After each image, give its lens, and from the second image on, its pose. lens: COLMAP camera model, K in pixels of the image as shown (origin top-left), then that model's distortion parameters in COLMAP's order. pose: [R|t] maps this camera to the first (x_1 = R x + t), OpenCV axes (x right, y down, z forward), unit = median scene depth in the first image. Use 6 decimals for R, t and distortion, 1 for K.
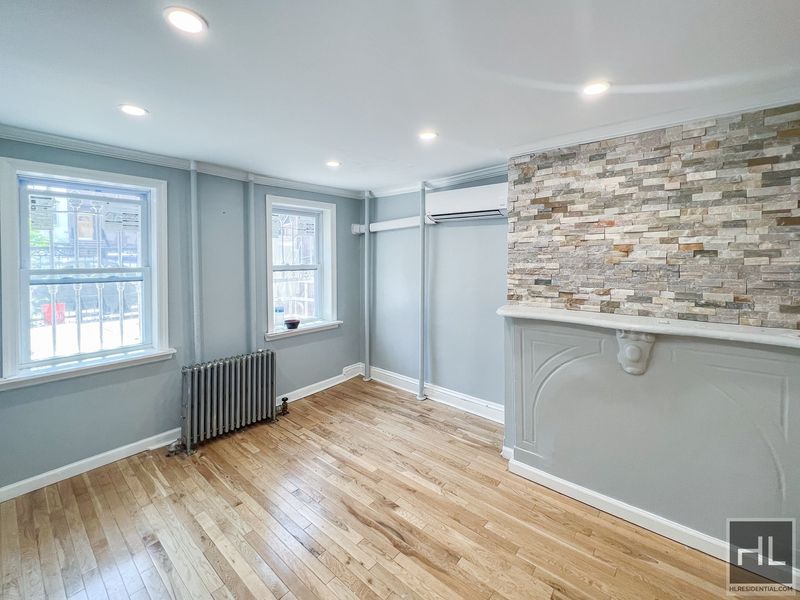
lens RADIAL K [[327.2, 0, 400.4], [0, 327.2, 265.5], [0, 0, 1]] dist [-0.000739, -0.000005]
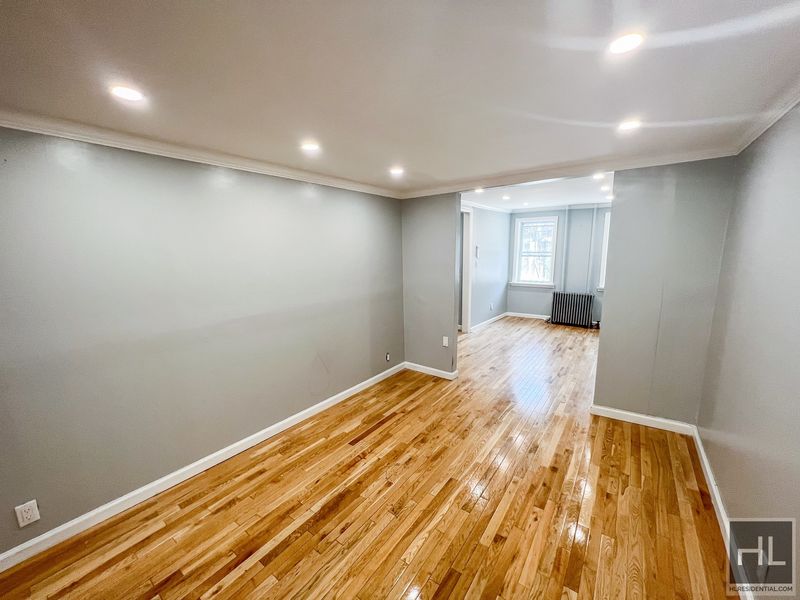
lens RADIAL K [[327.2, 0, 399.1], [0, 327.2, 300.6], [0, 0, 1]] dist [-0.000739, -0.000005]
pose [[0.061276, 0.157966, -0.985541, 1.725224], [-0.011447, 0.987443, 0.157559, -0.002538], [0.998055, 0.001627, 0.062315, -0.345779]]
